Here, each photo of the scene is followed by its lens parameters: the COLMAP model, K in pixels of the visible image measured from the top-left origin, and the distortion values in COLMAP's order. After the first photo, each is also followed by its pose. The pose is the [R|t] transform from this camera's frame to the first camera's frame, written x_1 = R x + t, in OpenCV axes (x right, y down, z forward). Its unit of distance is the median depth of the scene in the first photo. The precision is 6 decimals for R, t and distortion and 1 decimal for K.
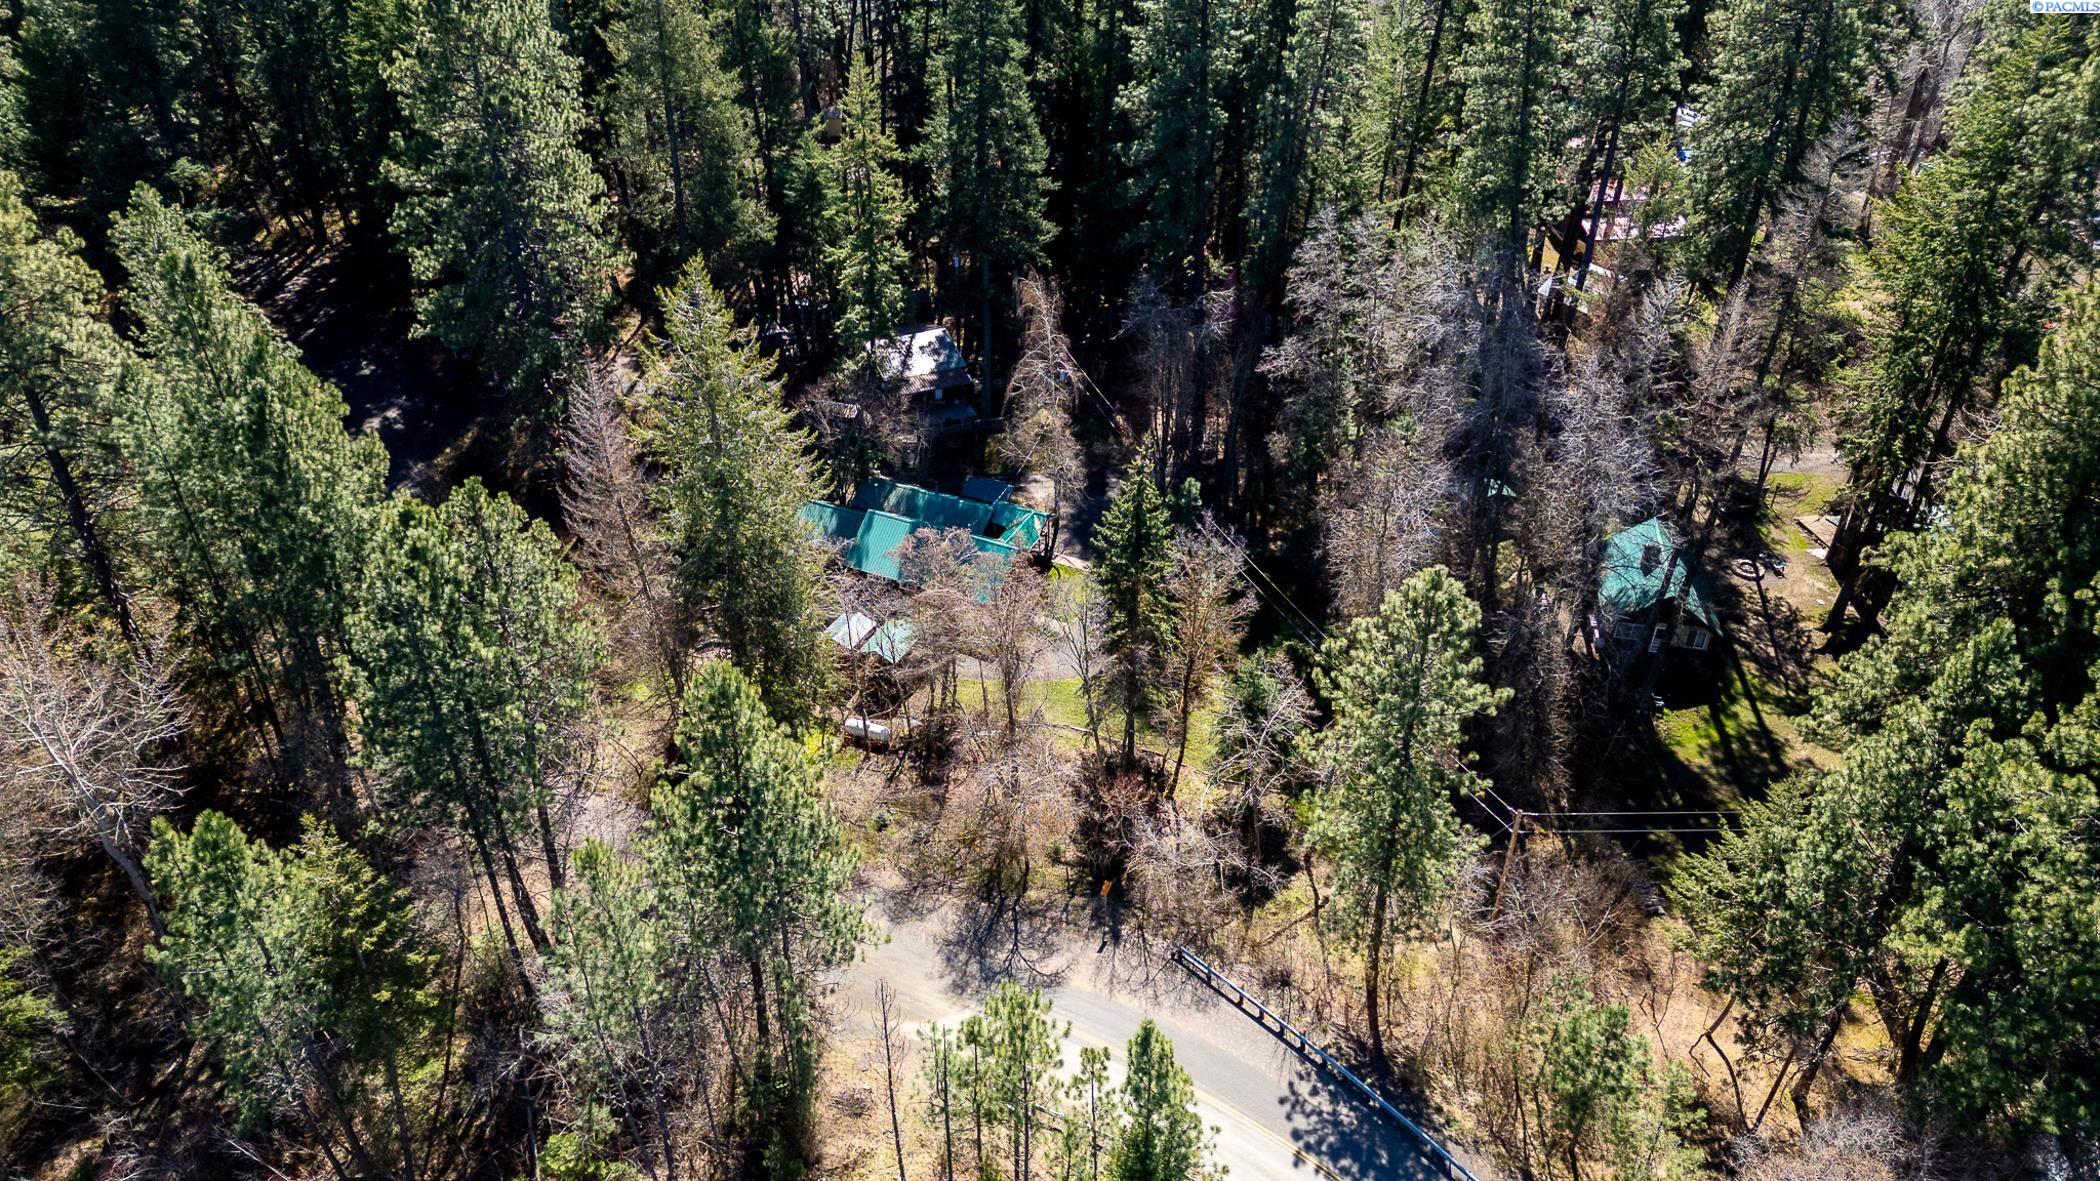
lens RADIAL K [[1505.7, 0, 1041.9], [0, 1505.7, 598.9], [0, 0, 1]] dist [0.151421, -0.152164]
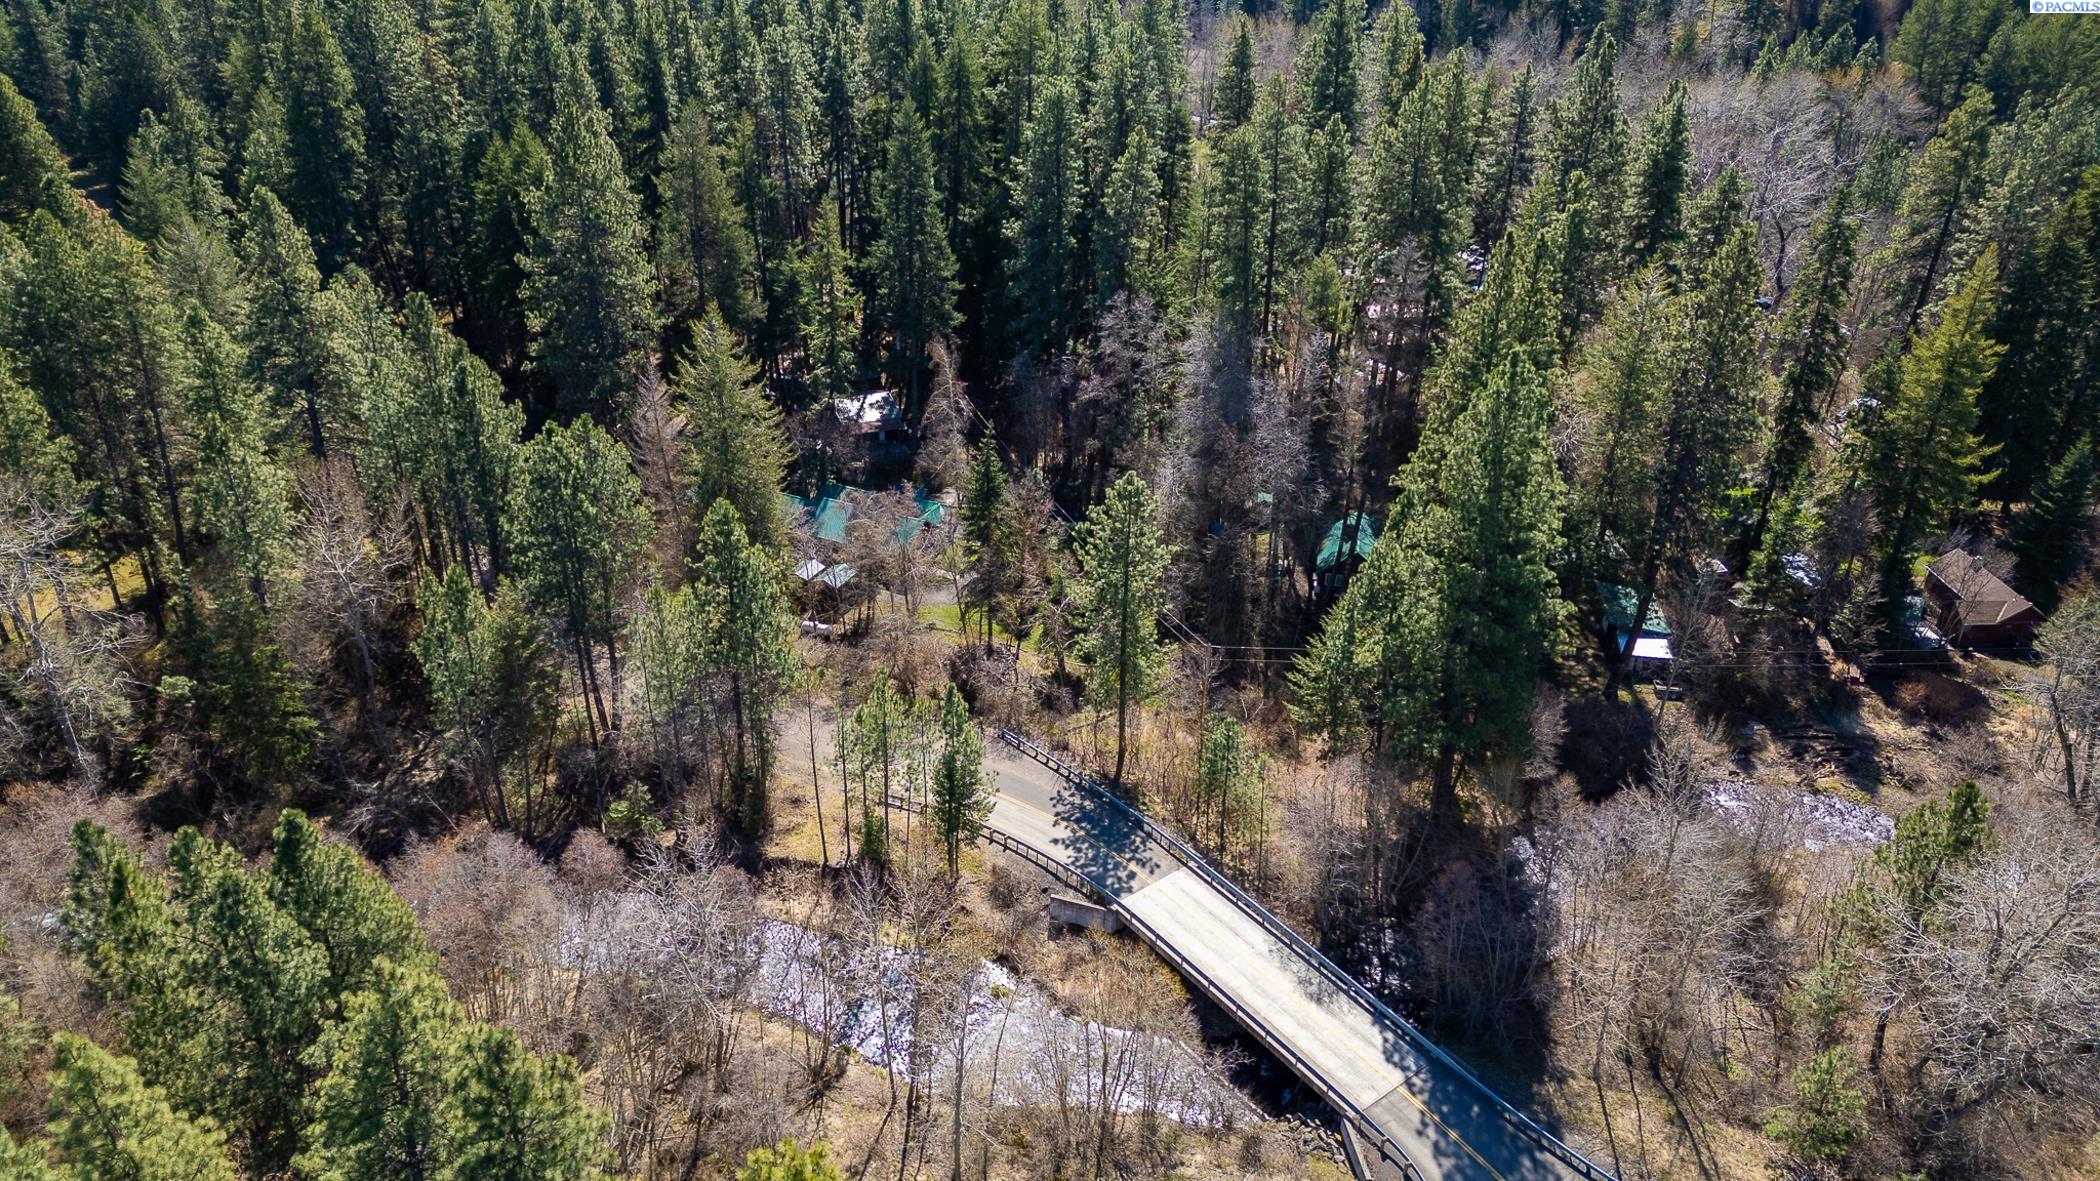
lens RADIAL K [[1505.7, 0, 1041.9], [0, 1505.7, 598.9], [0, 0, 1]] dist [0.151421, -0.152164]
pose [[0.999912, 0.012644, 0.004071, 0.090597], [-0.012164, 0.994735, -0.101759, 0.184826], [-0.005336, 0.101701, 0.994801, -0.441763]]
